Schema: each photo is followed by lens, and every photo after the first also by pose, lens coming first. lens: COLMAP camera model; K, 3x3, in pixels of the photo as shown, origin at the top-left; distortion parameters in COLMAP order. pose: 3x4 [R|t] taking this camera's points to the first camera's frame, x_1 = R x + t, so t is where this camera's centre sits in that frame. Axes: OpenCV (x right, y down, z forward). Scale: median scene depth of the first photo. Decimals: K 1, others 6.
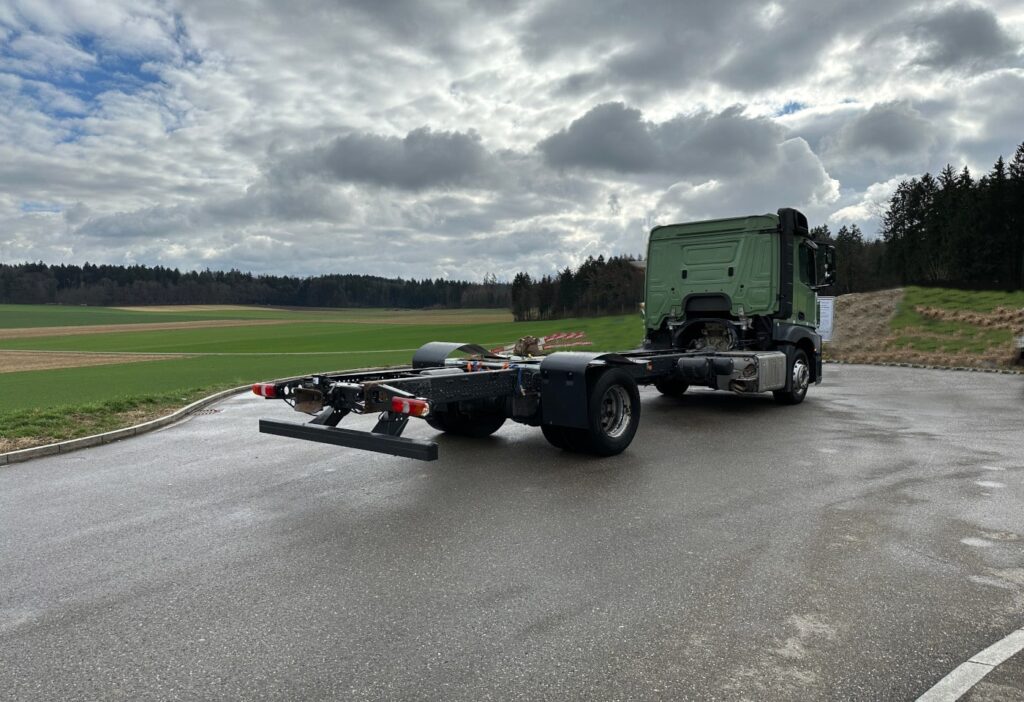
lens RADIAL K [[707.8, 0, 510.7], [0, 707.8, 362.2], [0, 0, 1]] dist [0.048669, -0.062450]
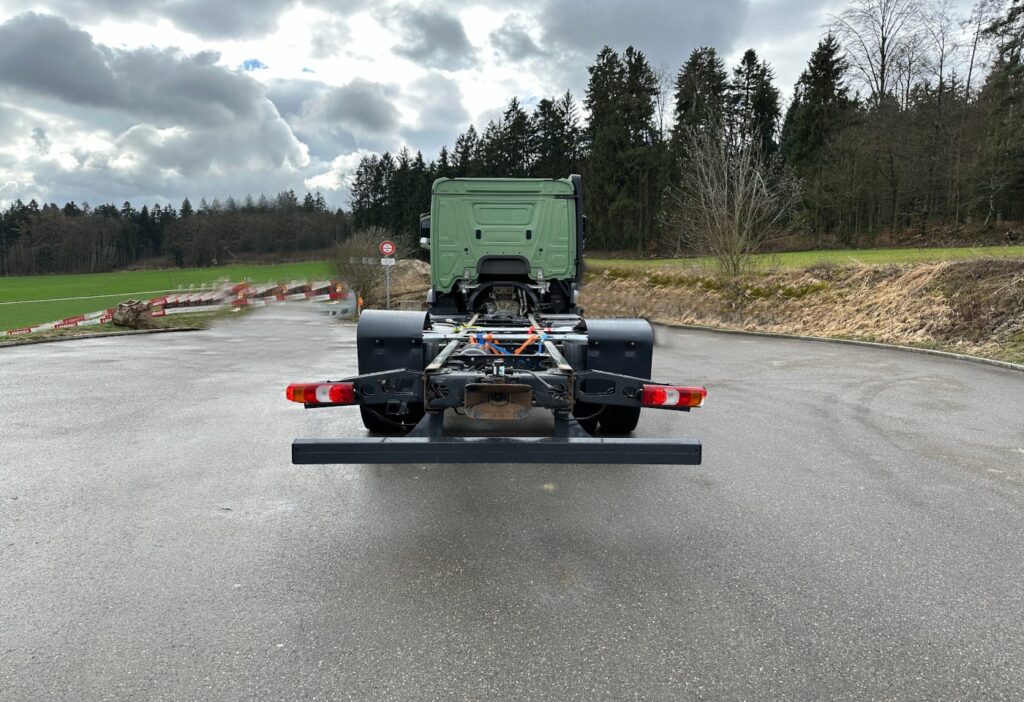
lens RADIAL K [[707.8, 0, 524.8], [0, 707.8, 376.3], [0, 0, 1]] dist [0.048669, -0.062450]
pose [[0.751858, -0.075527, 0.654985, -0.357218], [0.028541, 0.996214, 0.082112, -0.011445], [-0.658707, -0.043043, 0.751167, 0.252369]]
